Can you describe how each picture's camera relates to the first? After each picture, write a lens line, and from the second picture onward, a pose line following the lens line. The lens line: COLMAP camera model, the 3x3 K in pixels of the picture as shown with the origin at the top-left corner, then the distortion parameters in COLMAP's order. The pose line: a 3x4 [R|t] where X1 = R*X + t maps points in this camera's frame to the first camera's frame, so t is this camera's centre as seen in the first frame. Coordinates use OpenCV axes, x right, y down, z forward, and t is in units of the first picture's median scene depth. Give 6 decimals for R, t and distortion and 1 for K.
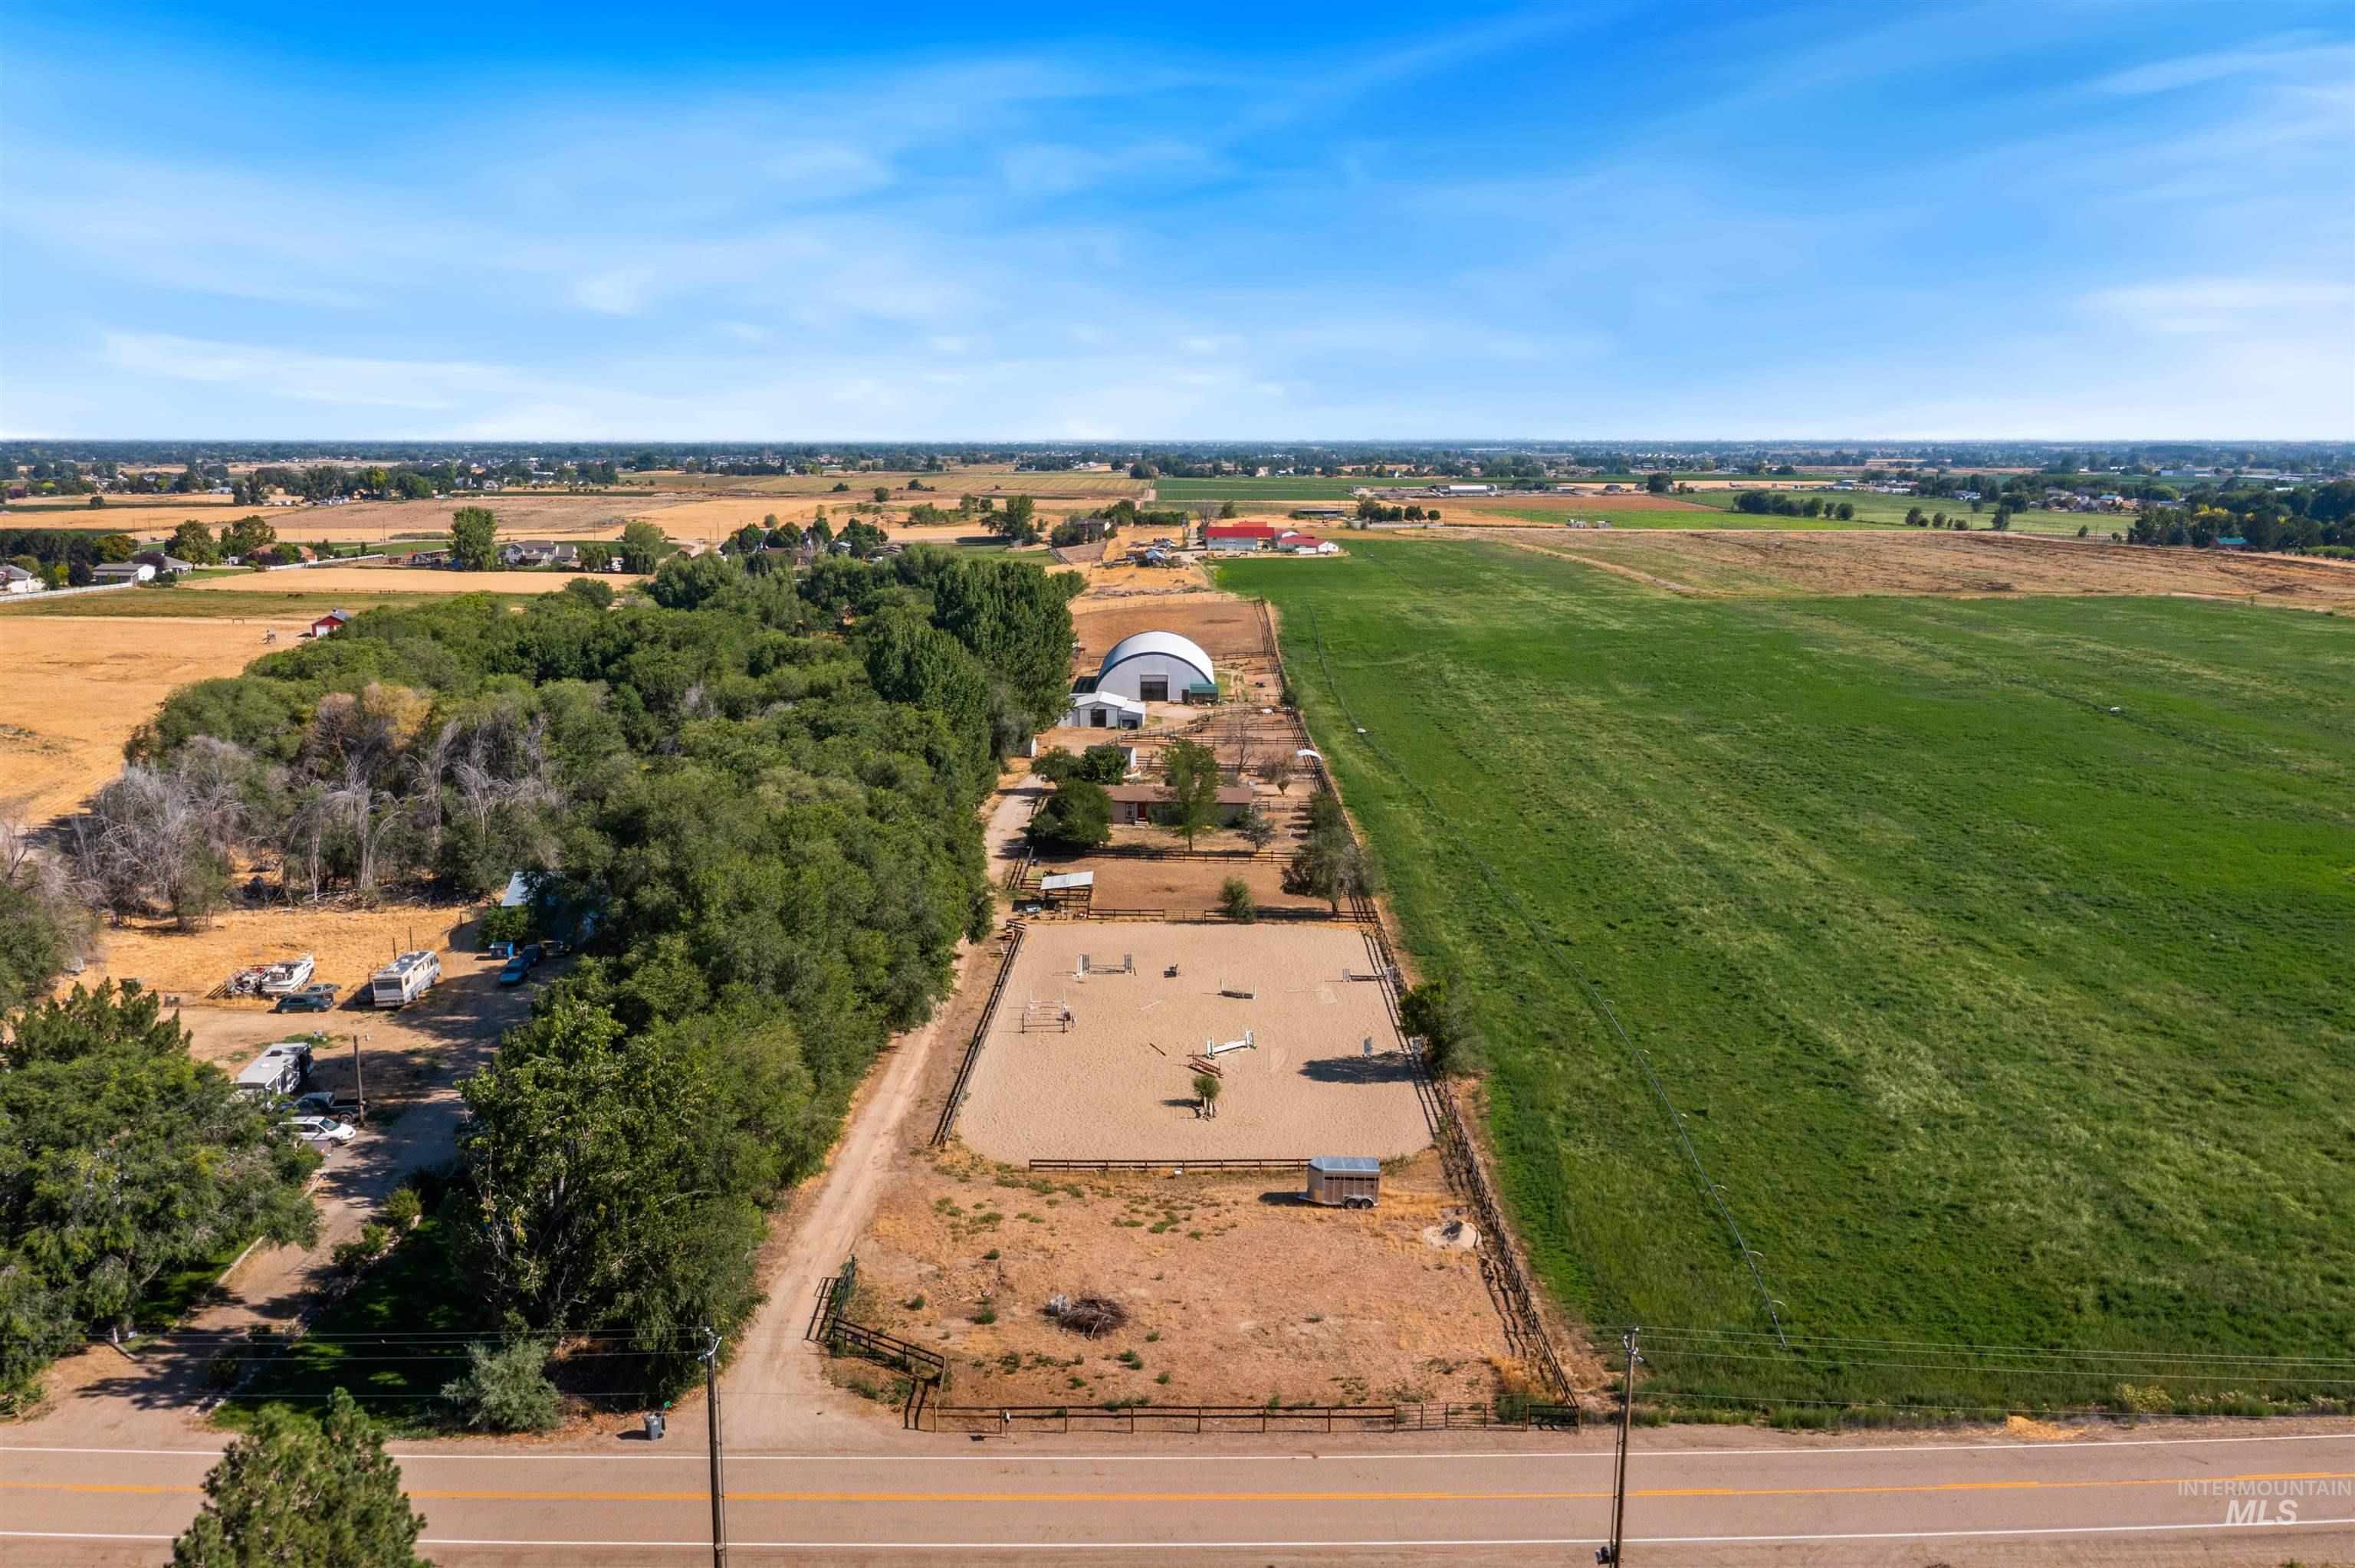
lens RADIAL K [[1867.1, 0, 1219.9], [0, 1867.1, 677.1], [0, 0, 1]] dist [-0.030684, 0.018018]
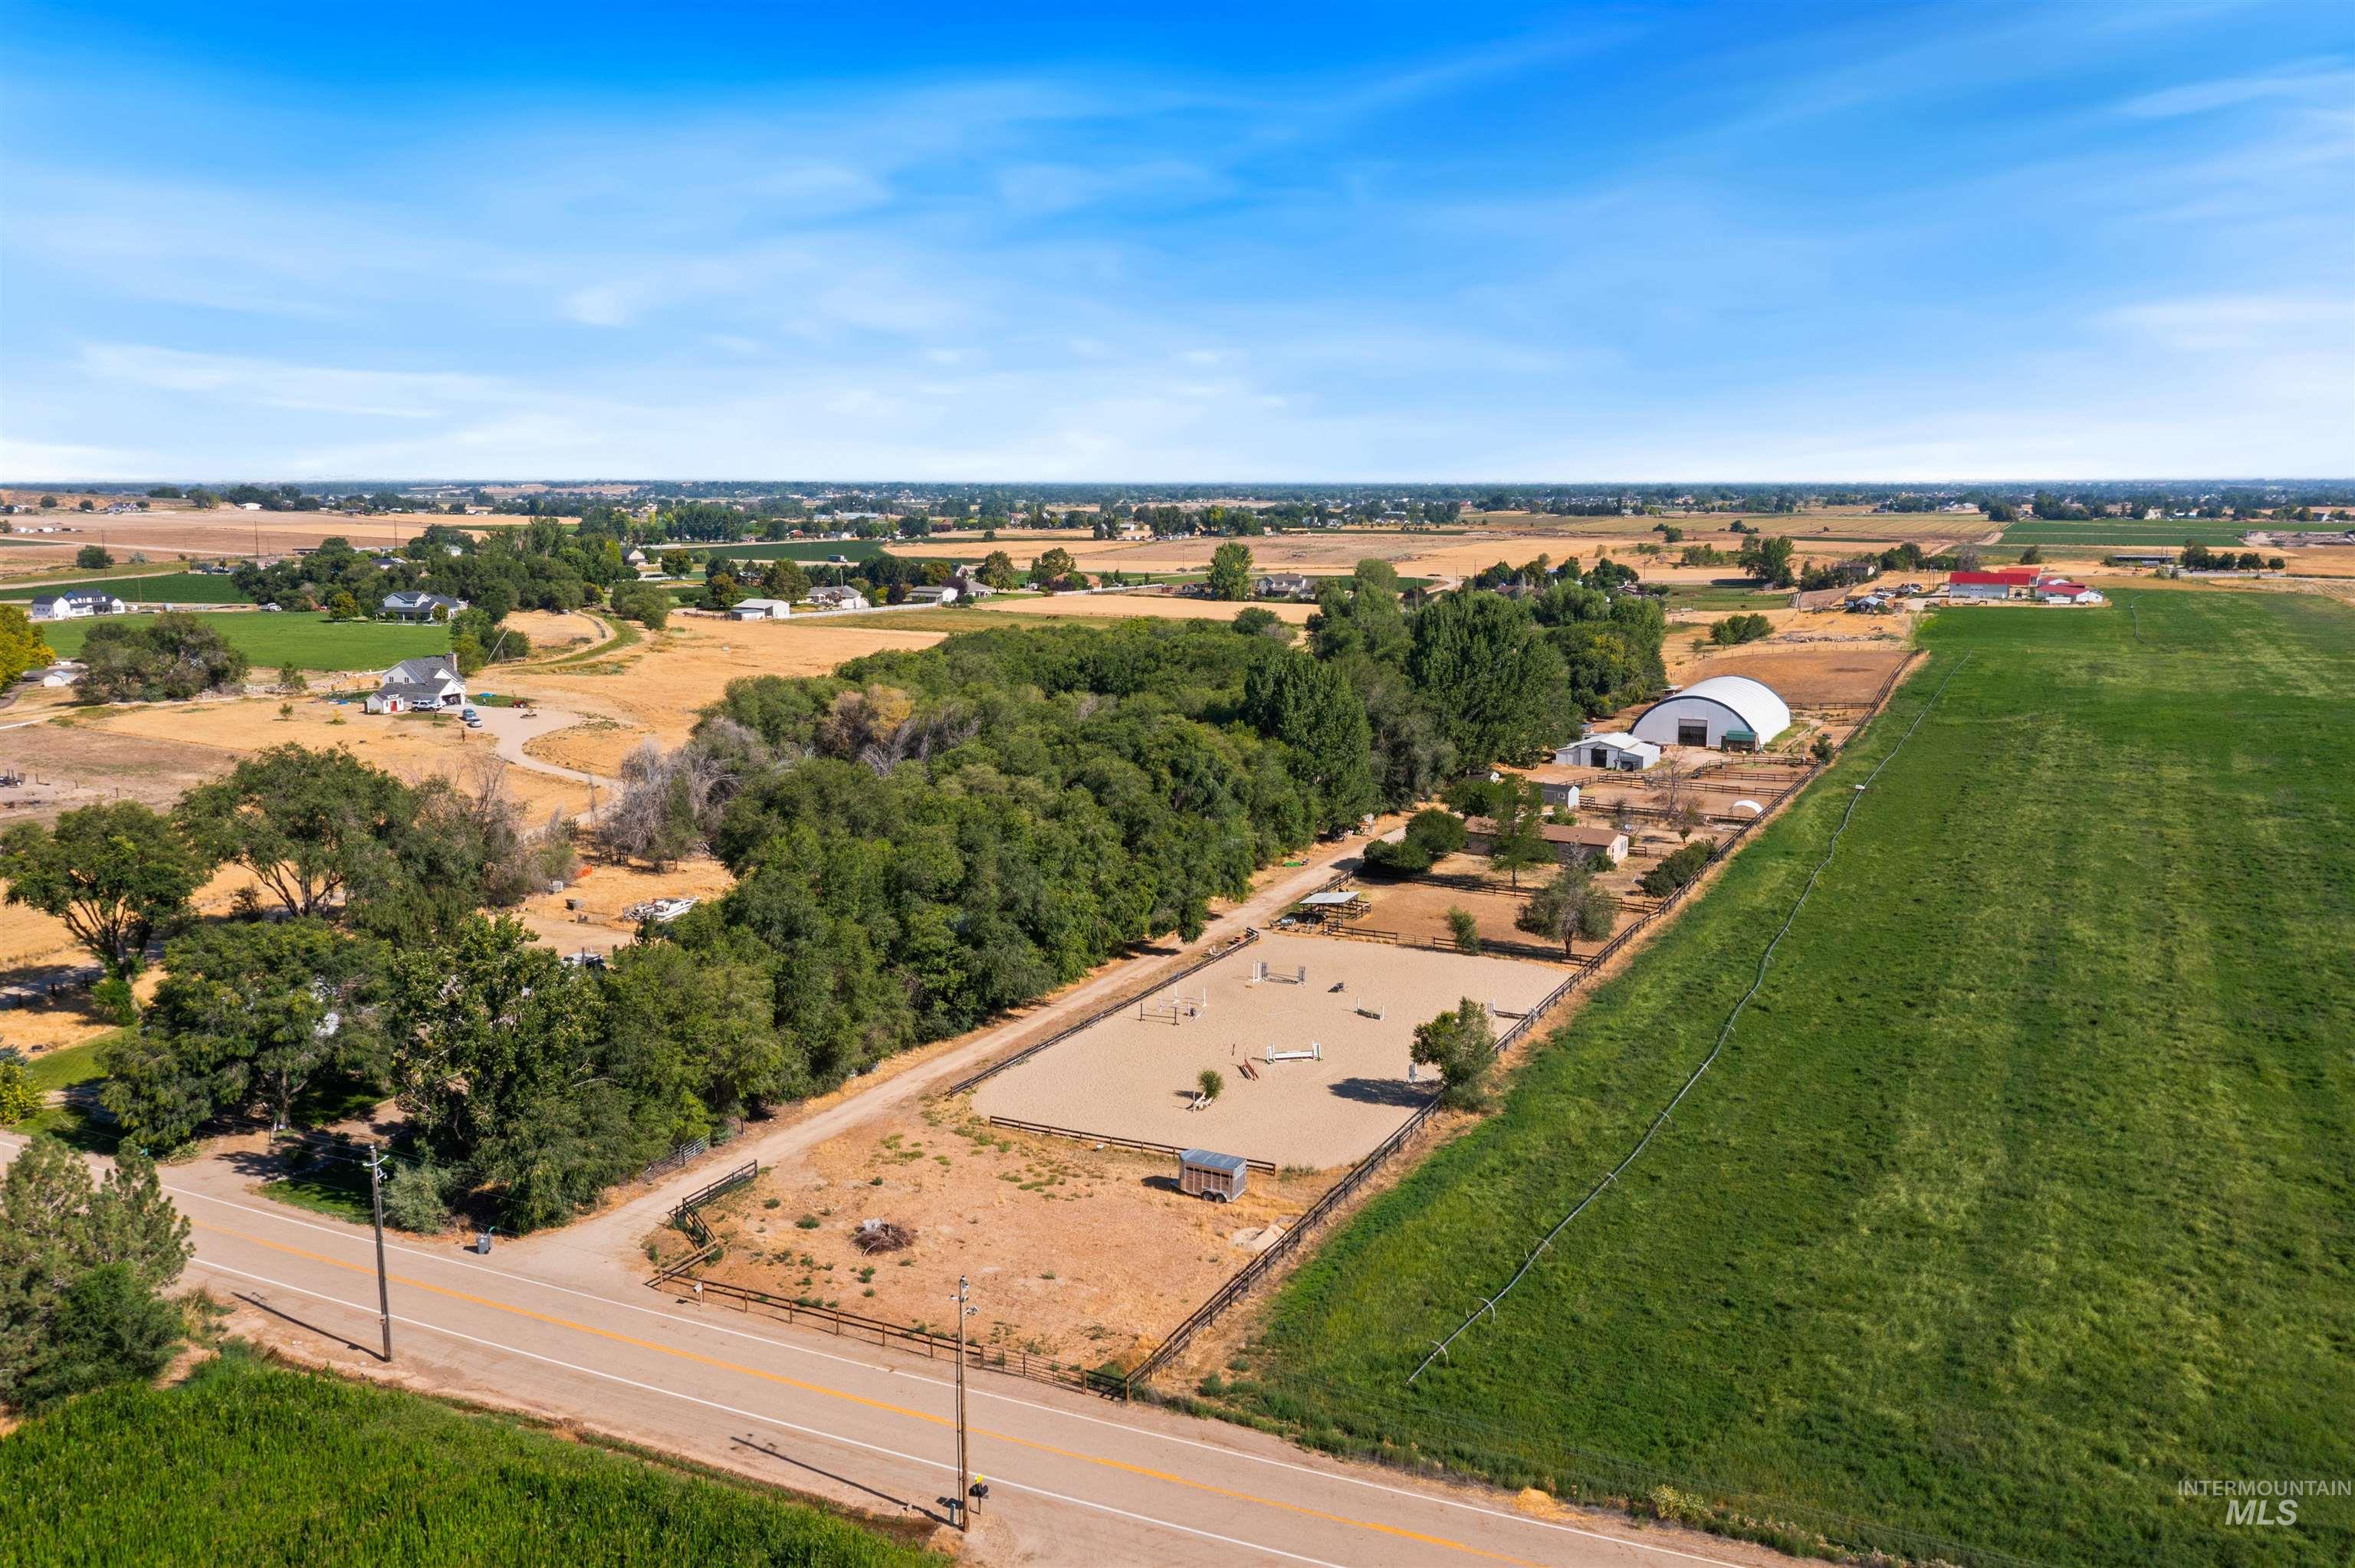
lens RADIAL K [[1867.1, 0, 1210.6], [0, 1867.1, 853.5], [0, 0, 1]] dist [-0.030684, 0.018018]
pose [[0.893148, 0.081495, -0.442318, 0.361917], [-0.049938, 0.995335, 0.082548, 0.002320], [0.446982, -0.051639, 0.893051, 0.048805]]
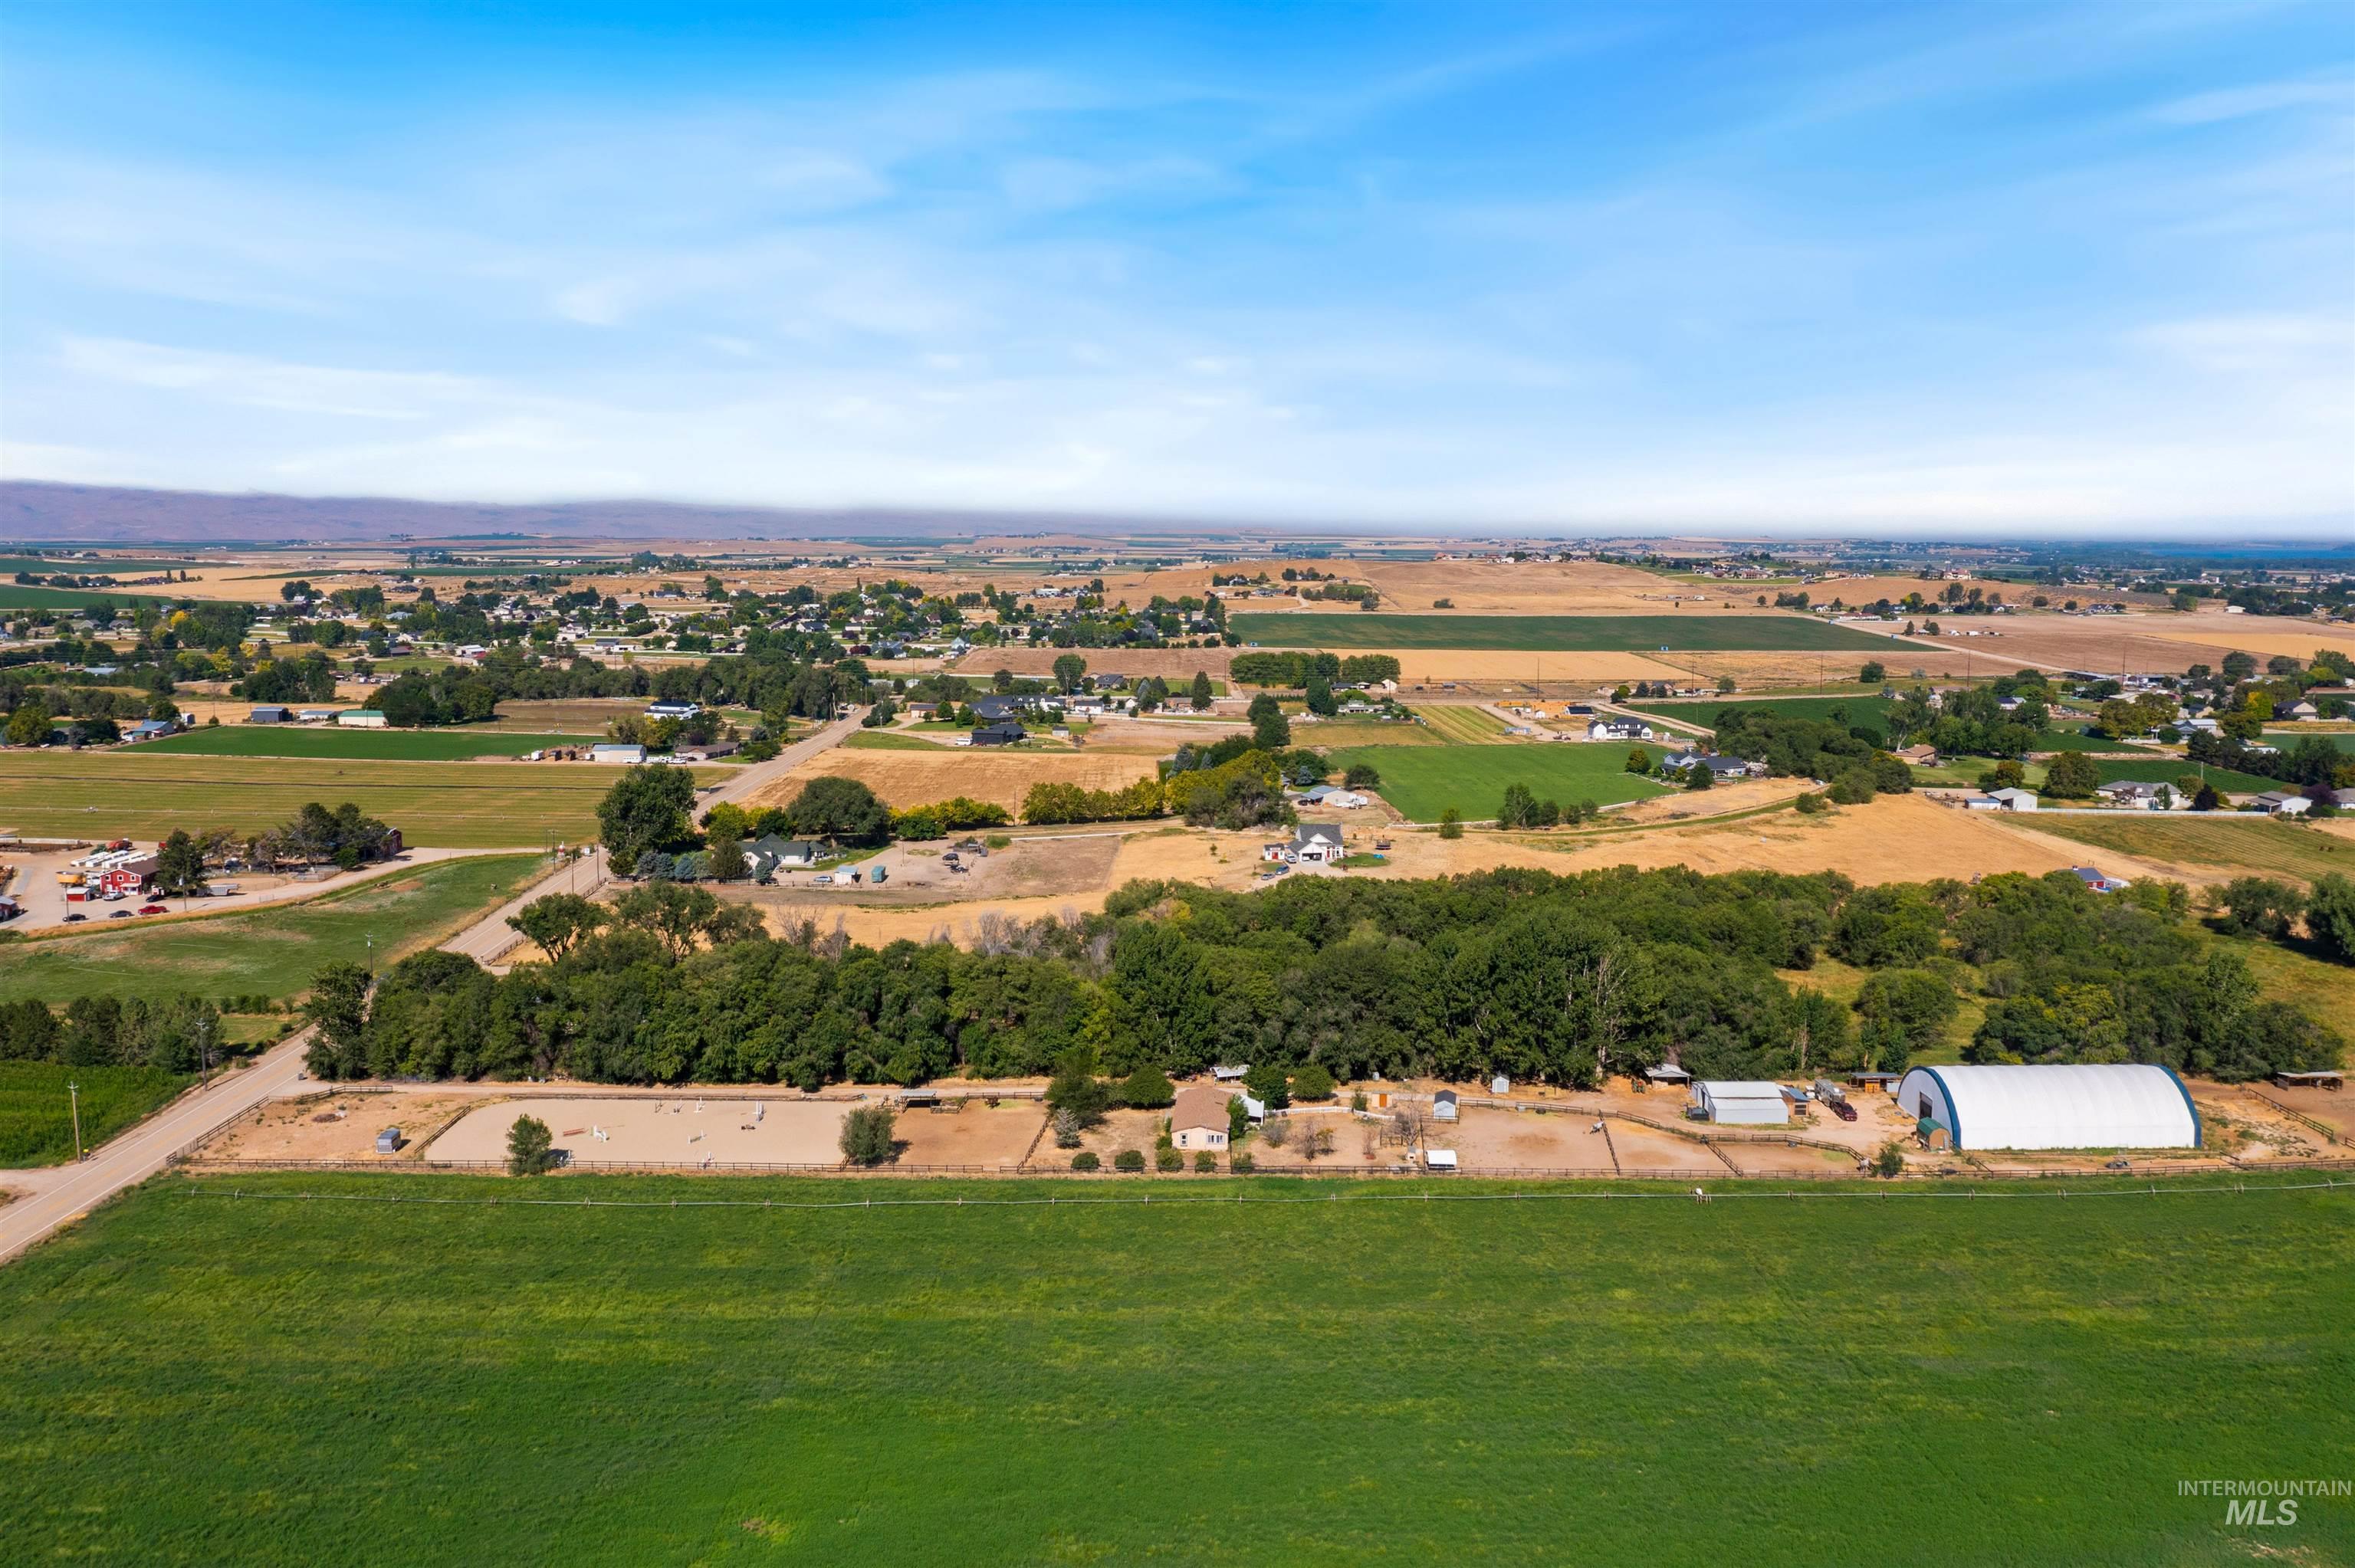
lens RADIAL K [[1867.1, 0, 1168.1], [0, 1867.1, 797.9], [0, 0, 1]] dist [-0.030684, 0.018018]
pose [[-0.021333, 0.127359, -0.991627, 1.638789], [-0.123933, 0.983866, 0.129028, -0.414695], [0.992061, 0.125648, -0.005205, 1.360131]]
